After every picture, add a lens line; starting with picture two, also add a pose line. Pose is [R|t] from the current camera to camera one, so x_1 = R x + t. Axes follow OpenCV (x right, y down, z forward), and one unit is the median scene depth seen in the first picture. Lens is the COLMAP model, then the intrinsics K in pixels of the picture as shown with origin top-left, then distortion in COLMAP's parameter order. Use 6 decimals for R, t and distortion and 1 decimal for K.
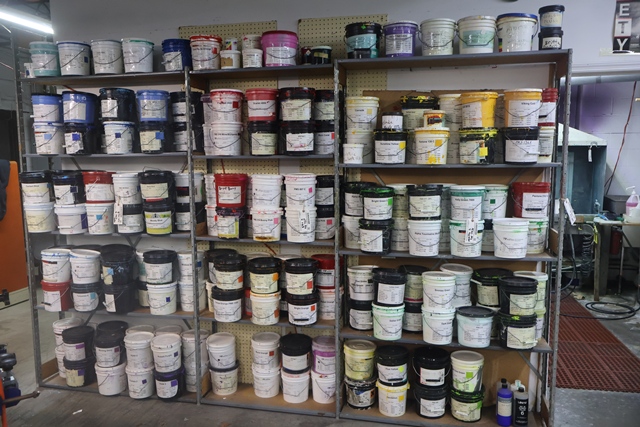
lens RADIAL K [[533.5, 0, 322.9], [0, 533.5, 215.4], [0, 0, 1]] dist [-0.003854, 0.004922]
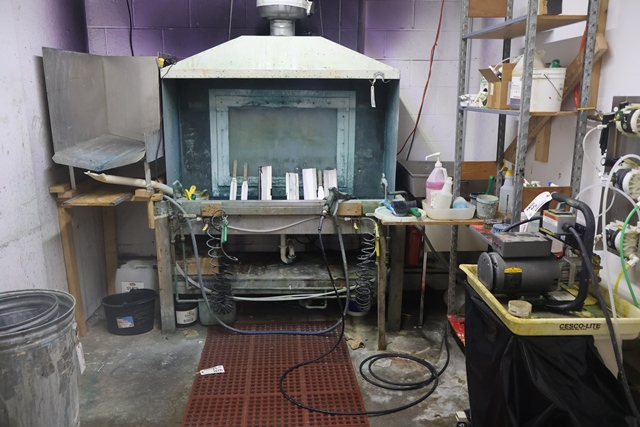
lens RADIAL K [[533.5, 0, 320.0], [0, 533.5, 210.9], [0, 0, 1]] dist [-0.003854, 0.004922]
pose [[0.967313, -0.046764, 0.249236, 0.551234], [0.021639, 0.994486, 0.102614, -0.092960], [-0.252660, -0.093867, 0.962991, 0.835607]]
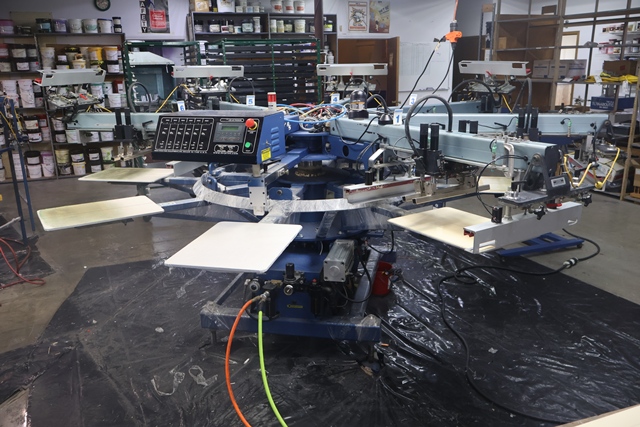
lens RADIAL K [[533.5, 0, 324.3], [0, 533.5, 216.3], [0, 0, 1]] dist [-0.003854, 0.004922]
pose [[0.818579, -0.167529, 0.549420, -0.366056], [0.080778, 0.980591, 0.178650, 0.213072], [-0.568685, -0.101858, 0.816224, -1.852446]]
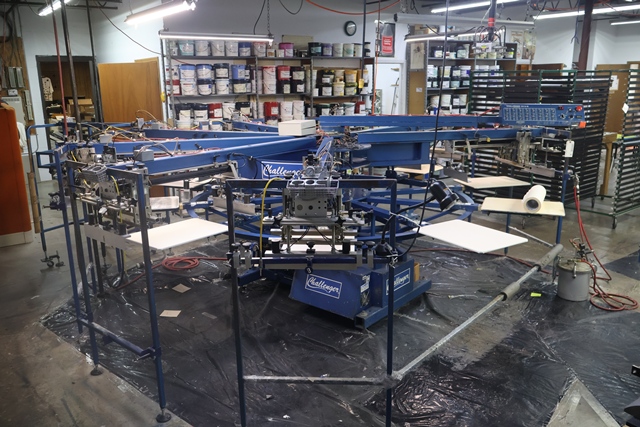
lens RADIAL K [[533.5, 0, 320.2], [0, 533.5, 214.9], [0, 0, 1]] dist [-0.003854, 0.004922]
pose [[0.667818, -0.182432, 0.721622, -1.876121], [0.101356, 0.982757, 0.154650, 0.071626], [-0.737392, -0.030138, 0.674793, -0.788351]]
